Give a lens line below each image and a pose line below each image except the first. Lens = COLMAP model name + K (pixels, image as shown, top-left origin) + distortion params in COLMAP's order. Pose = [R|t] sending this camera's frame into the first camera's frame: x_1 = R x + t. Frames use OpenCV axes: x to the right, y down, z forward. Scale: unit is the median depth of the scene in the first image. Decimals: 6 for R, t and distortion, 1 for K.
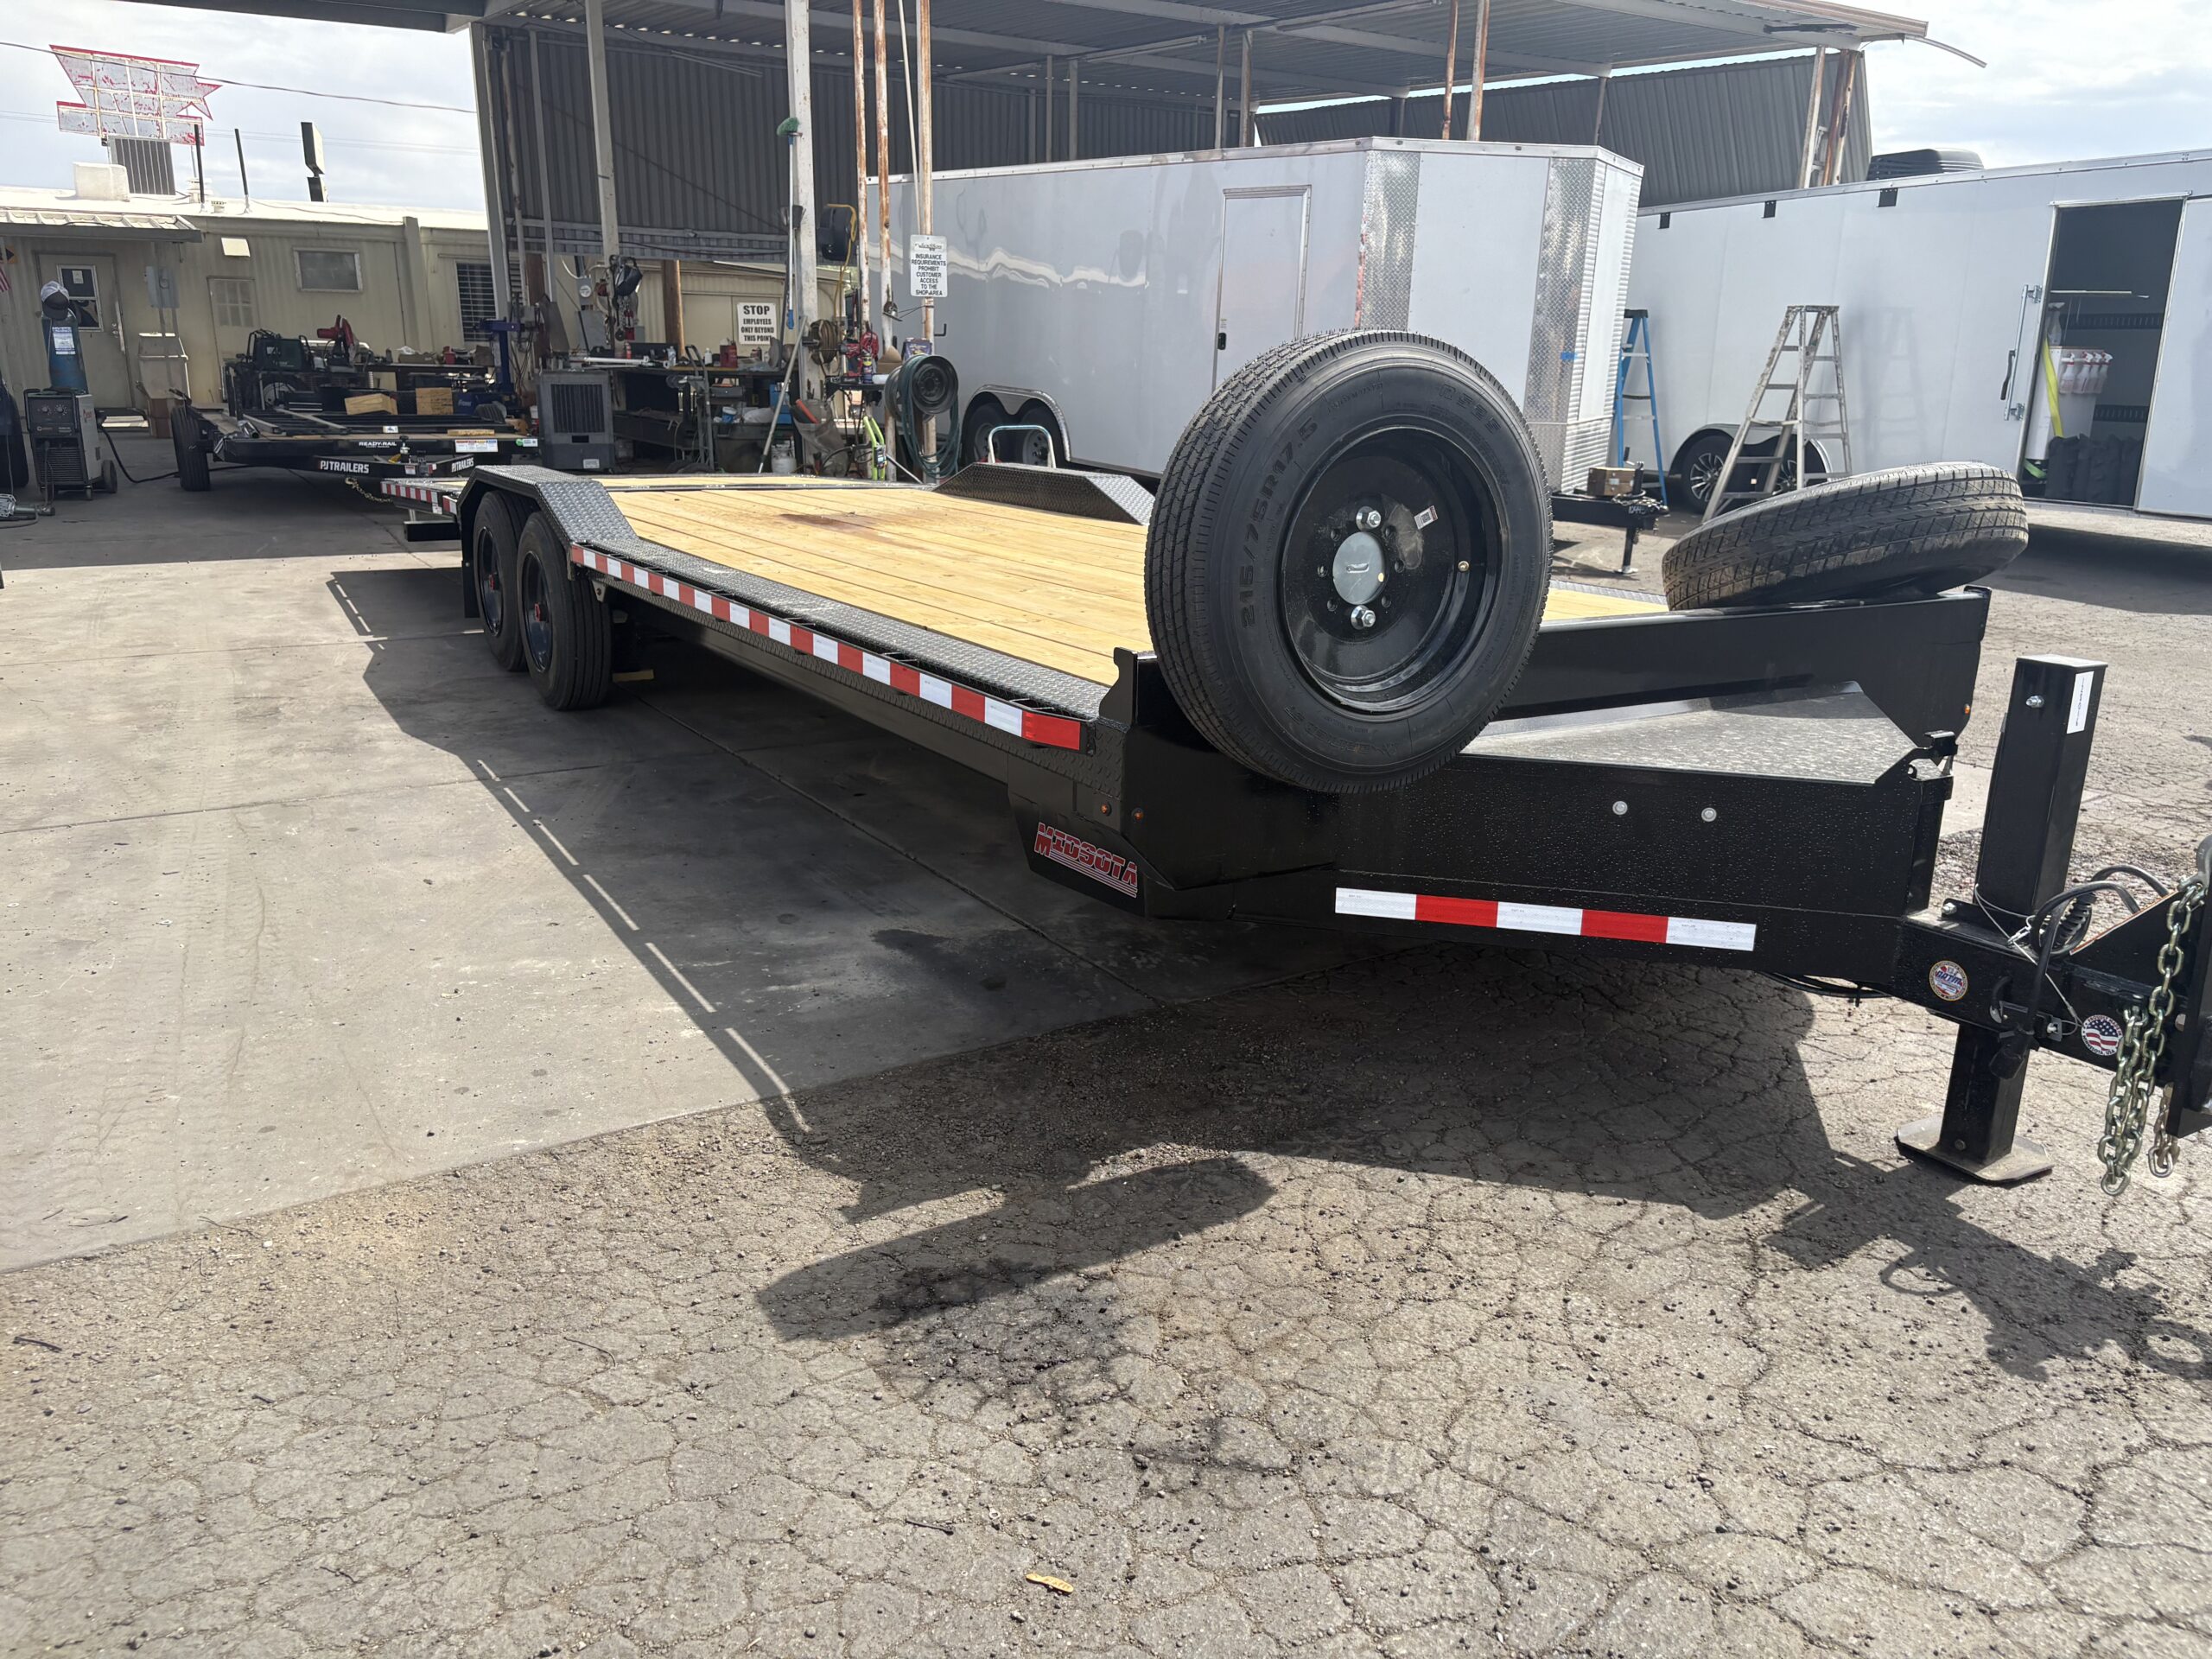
lens RADIAL K [[1652.3, 0, 1106.0], [0, 1652.3, 829.5], [0, 0, 1]] dist [0.041228, -0.046354]
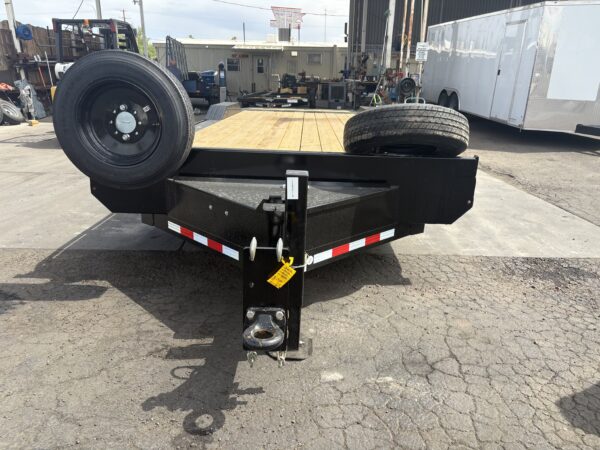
lens RADIAL K [[448.2, 0, 300.0], [0, 448.2, 225.0], [0, 0, 1]] dist [0.041228, -0.046354]
pose [[0.855751, 0.163009, -0.491038, 0.782315], [-0.149030, 0.986508, 0.067768, -0.055449], [0.495460, 0.015187, 0.868498, 0.314102]]
